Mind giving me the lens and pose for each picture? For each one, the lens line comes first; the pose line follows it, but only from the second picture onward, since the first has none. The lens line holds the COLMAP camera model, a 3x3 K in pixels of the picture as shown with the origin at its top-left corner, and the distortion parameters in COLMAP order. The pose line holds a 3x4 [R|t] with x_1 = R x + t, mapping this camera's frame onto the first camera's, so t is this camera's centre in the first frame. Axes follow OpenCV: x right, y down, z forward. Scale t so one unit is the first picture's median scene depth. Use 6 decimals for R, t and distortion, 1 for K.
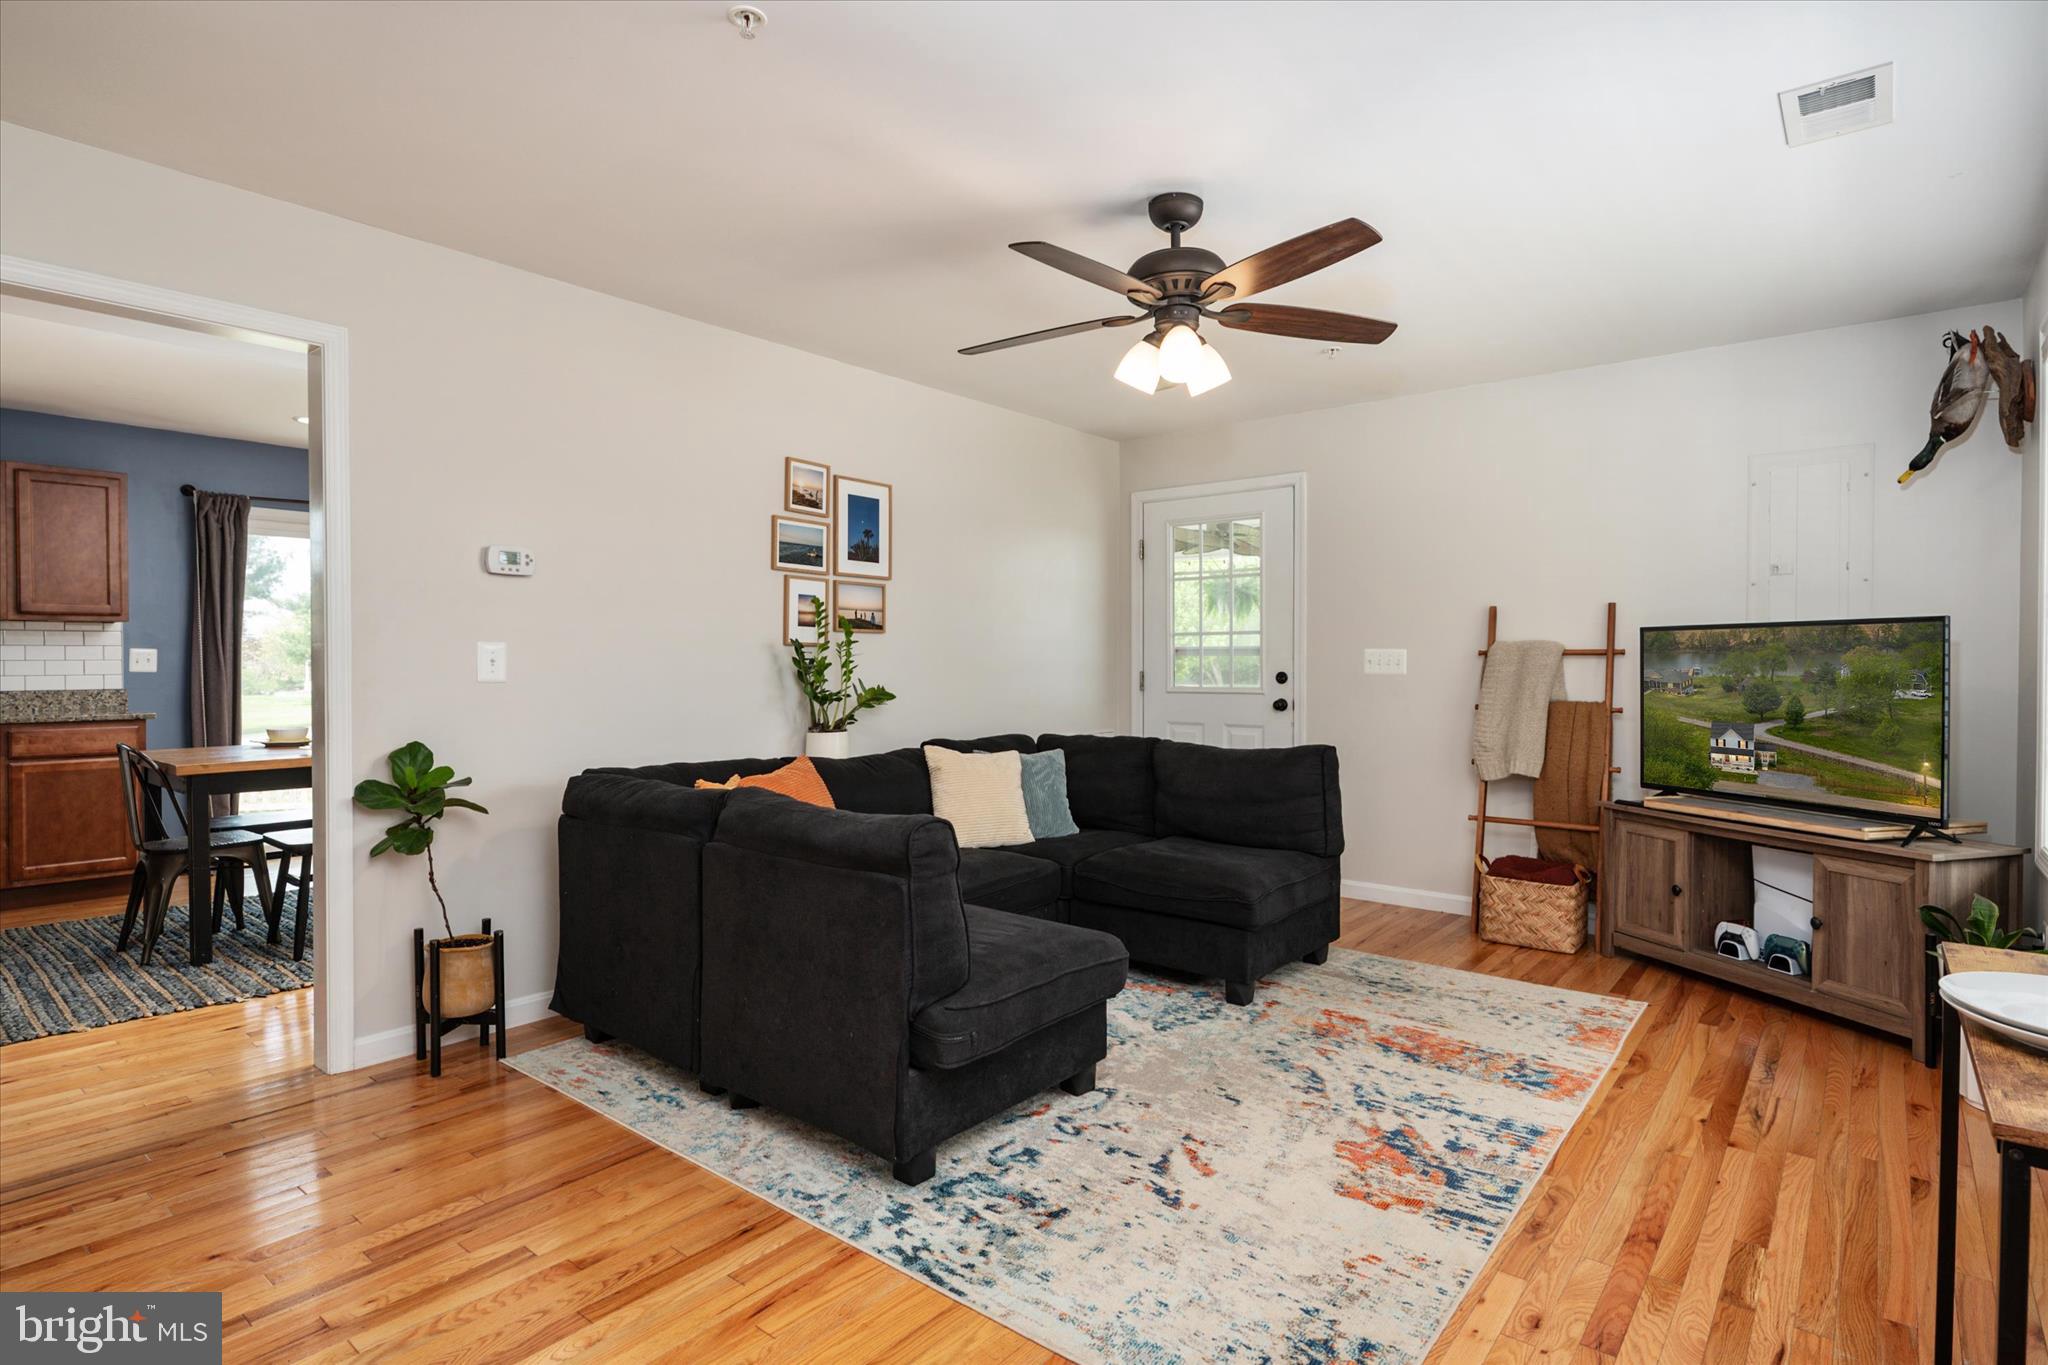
lens RADIAL K [[1044.4, 0, 1031.1], [0, 1044.4, 668.9], [0, 0, 1]] dist [-0.004532, -0.002956]
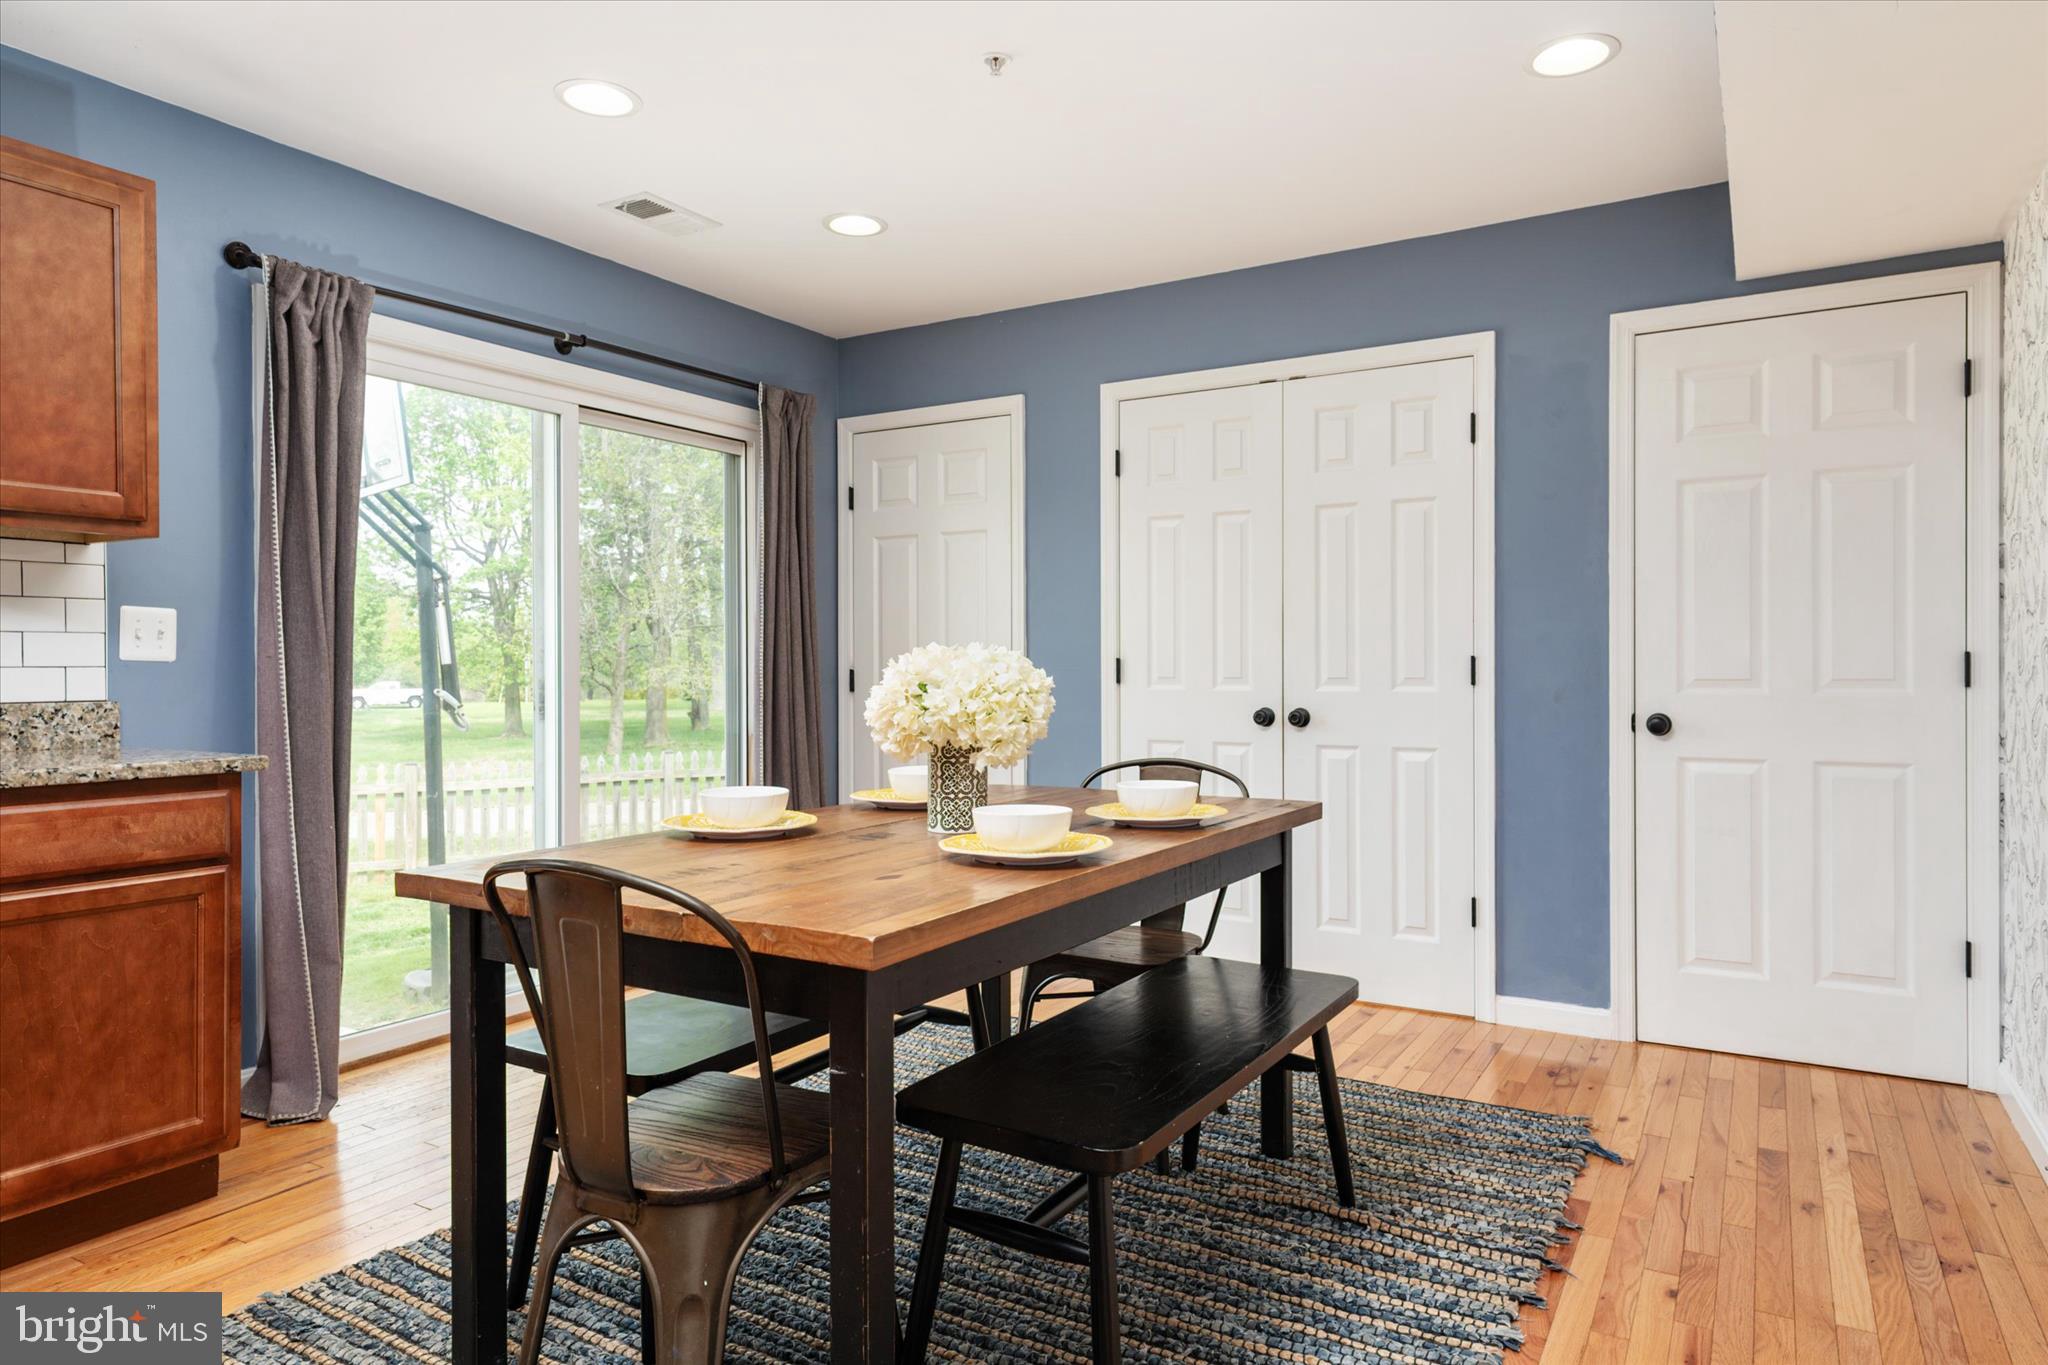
lens RADIAL K [[1222.0, 0, 1016.1], [0, 1222.0, 672.9], [0, 0, 1]] dist [0.015658, -0.006218]
pose [[0.990277, -0.003985, 0.139055, -0.872687], [0.004475, 0.999985, -0.003205, 0.017299], [-0.139040, 0.003796, 0.990280, 0.677653]]
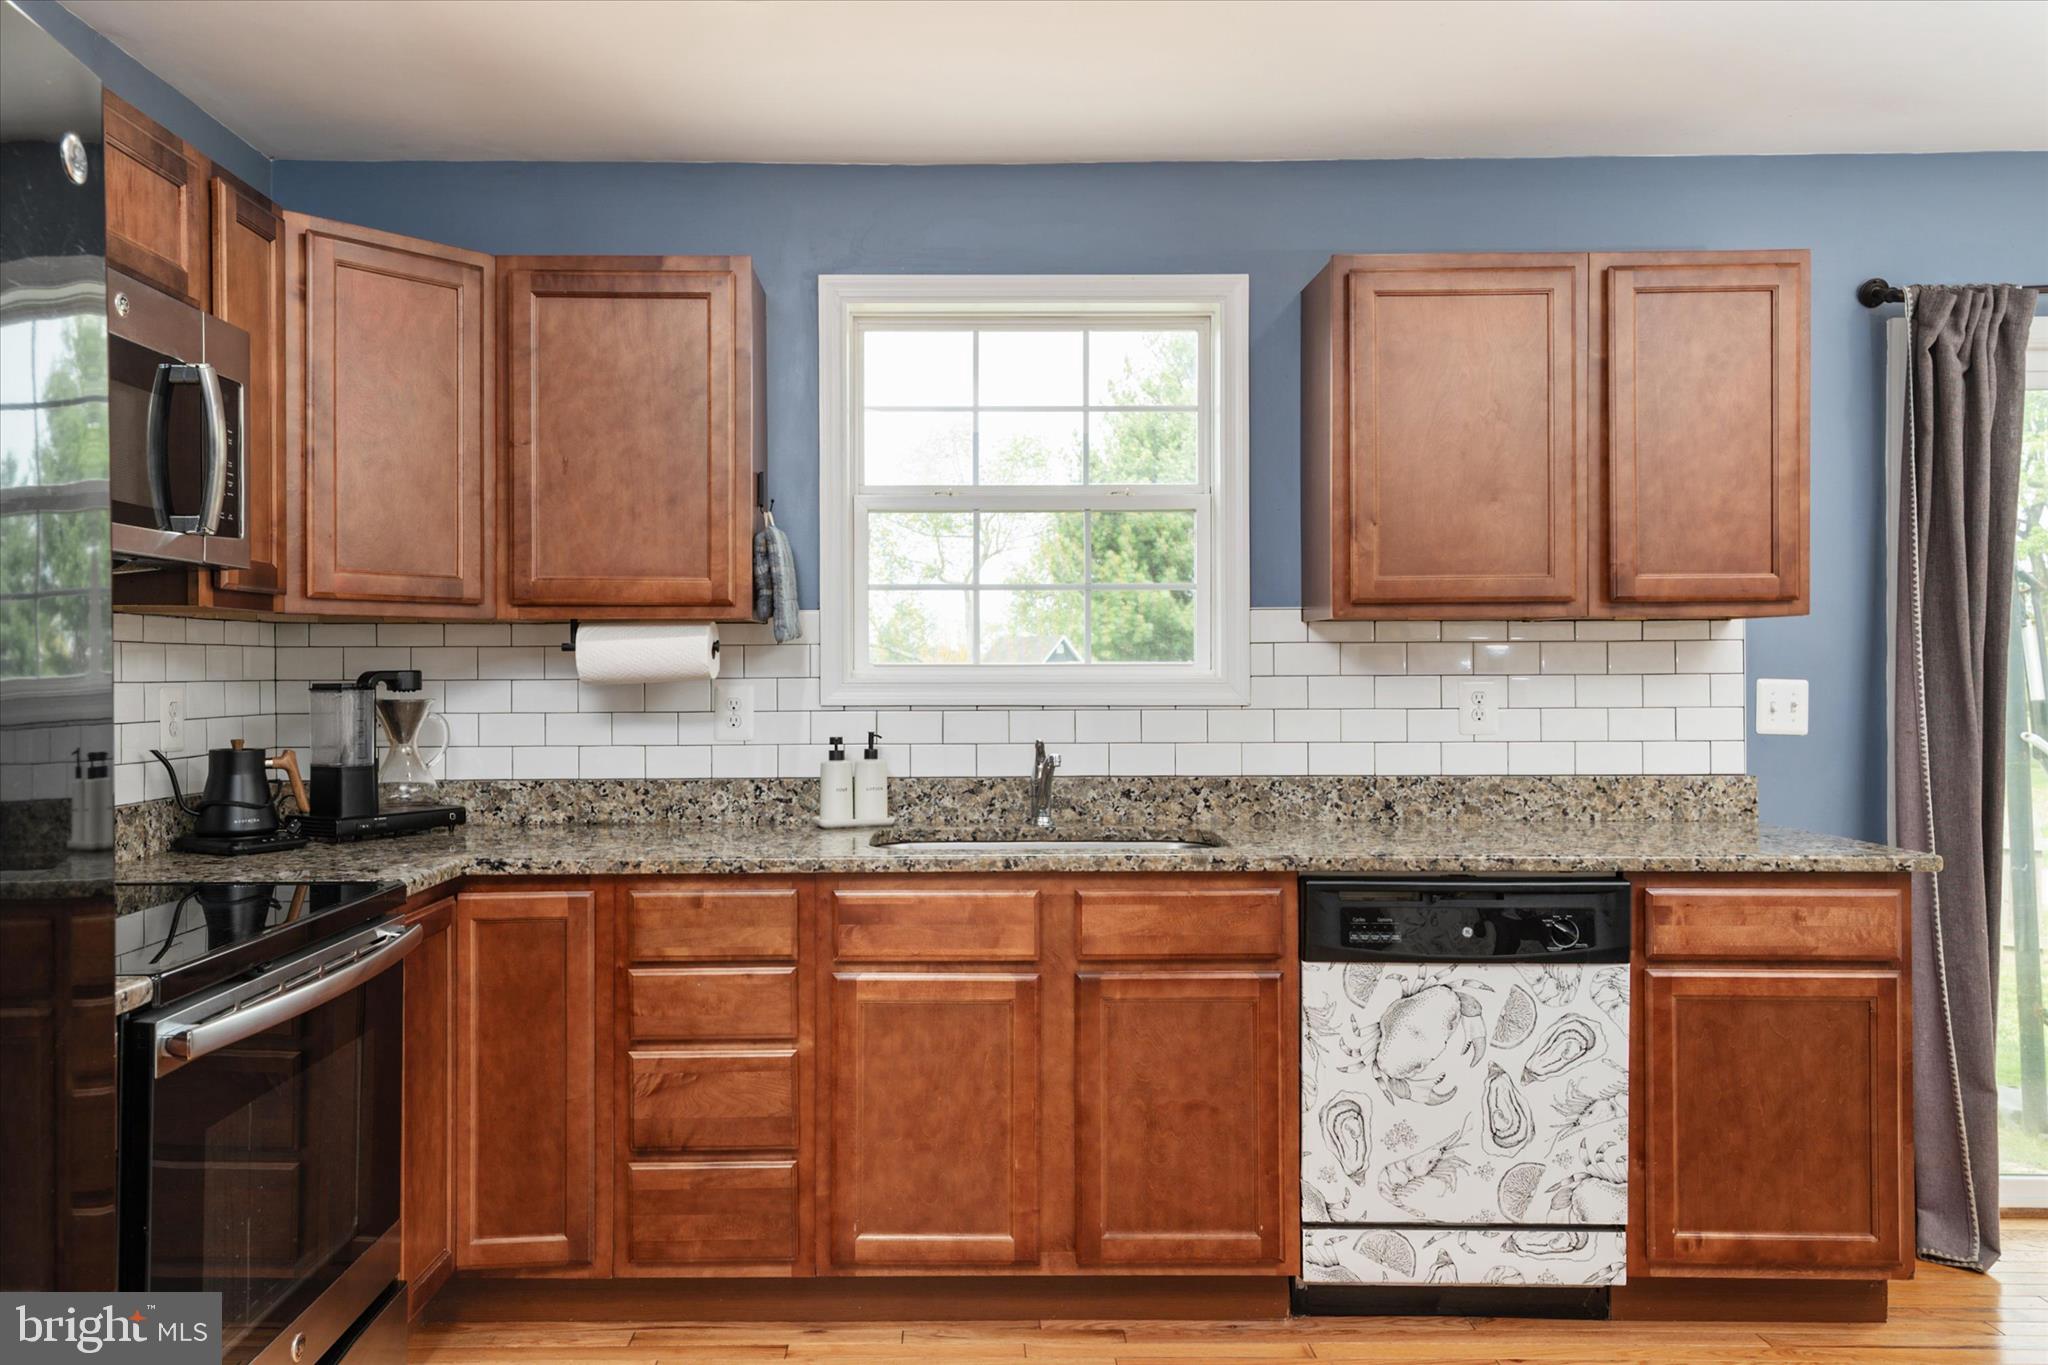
lens RADIAL K [[1459.2, 0, 980.8], [0, 1459.2, 667.7], [0, 0, 1]] dist [0.028539, 0.001878]
pose [[0.637992, -0.003972, -0.770033, -0.925454], [-0.002994, 0.999966, -0.007639, -0.028937], [0.770037, 0.007179, 0.637959, 0.562360]]
